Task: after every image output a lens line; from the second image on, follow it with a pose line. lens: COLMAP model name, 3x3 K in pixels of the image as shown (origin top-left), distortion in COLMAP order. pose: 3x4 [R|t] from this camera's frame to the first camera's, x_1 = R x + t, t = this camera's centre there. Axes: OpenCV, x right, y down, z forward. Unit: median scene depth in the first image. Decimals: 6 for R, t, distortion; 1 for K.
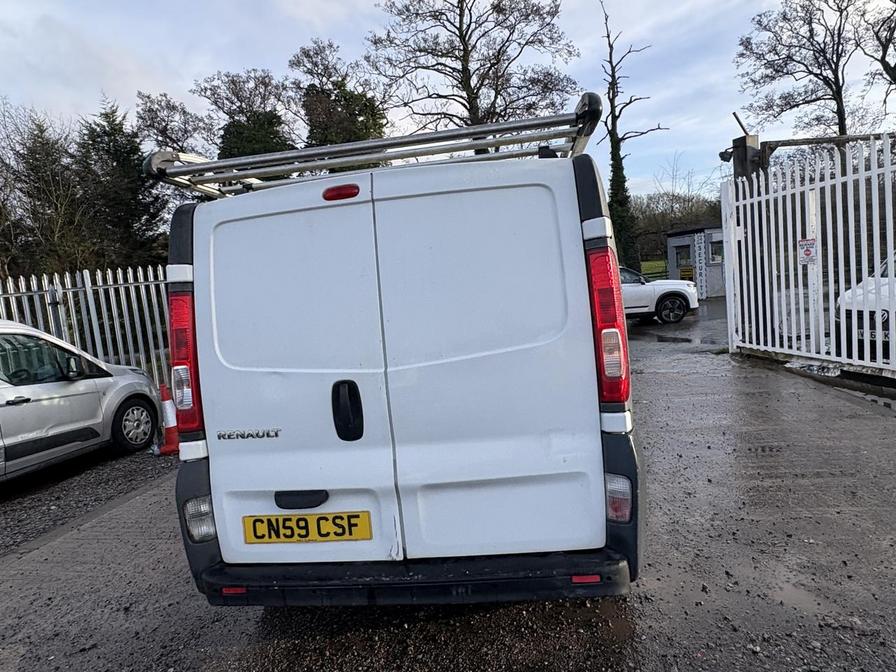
lens RADIAL K [[554.6, 0, 444.3], [0, 554.6, 334.2], [0, 0, 1]] dist [-0.002894, 0.001801]
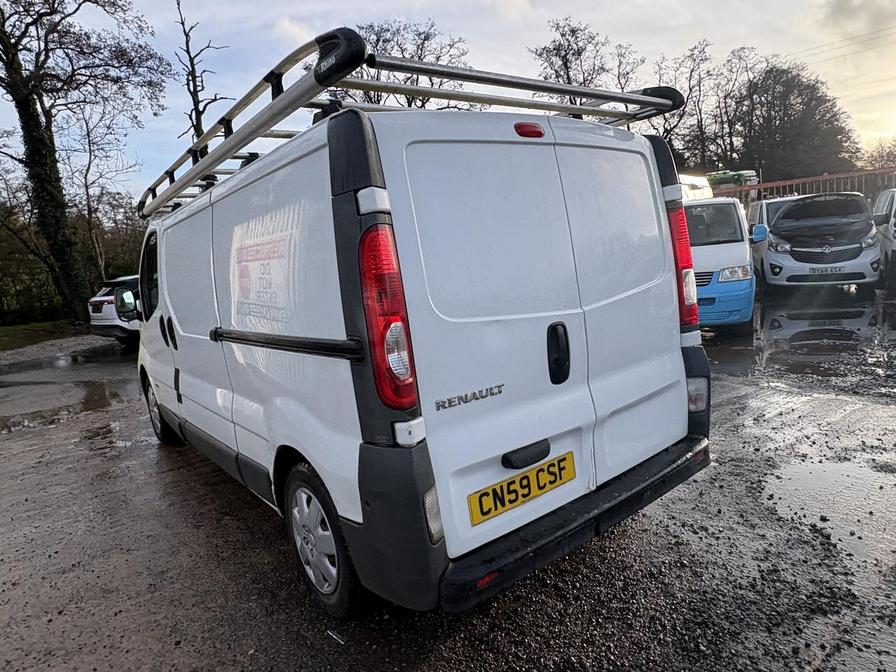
lens RADIAL K [[554.6, 0, 447.2], [0, 554.6, 342.5], [0, 0, 1]] dist [-0.002894, 0.001801]
pose [[0.711206, -0.083852, 0.697965, -0.362698], [0.084228, 0.995873, 0.033815, 0.024824], [-0.697920, 0.034739, 0.715333, 0.155793]]
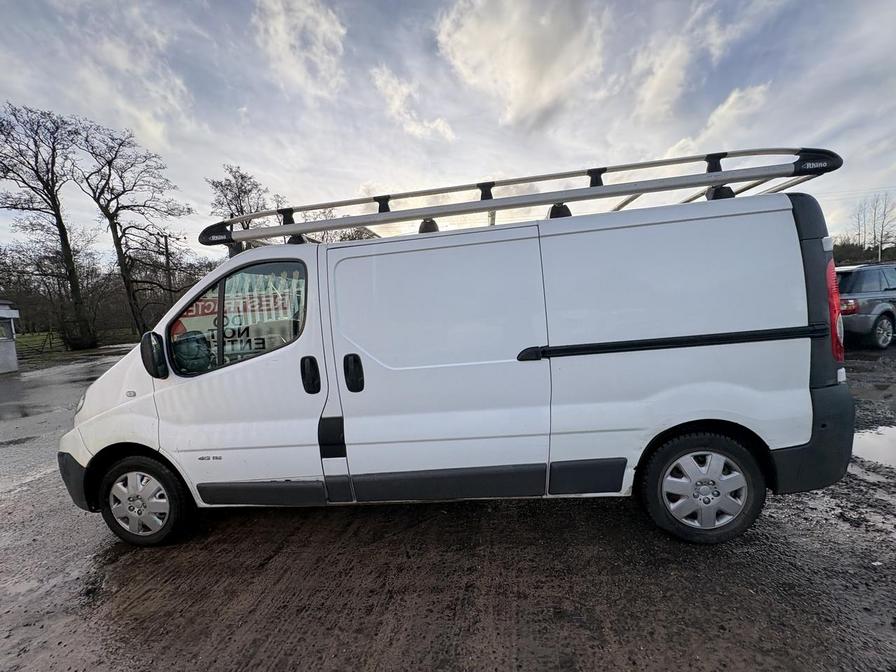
lens RADIAL K [[356.9, 0, 445.2], [0, 356.9, 336.2], [0, 0, 1]] dist [-0.000199, 0.000114]
pose [[-0.011397, 0.011743, 0.999866, -0.516977], [0.156731, 0.987593, -0.009812, -0.012269], [-0.987576, 0.156598, -0.013097, 0.787387]]
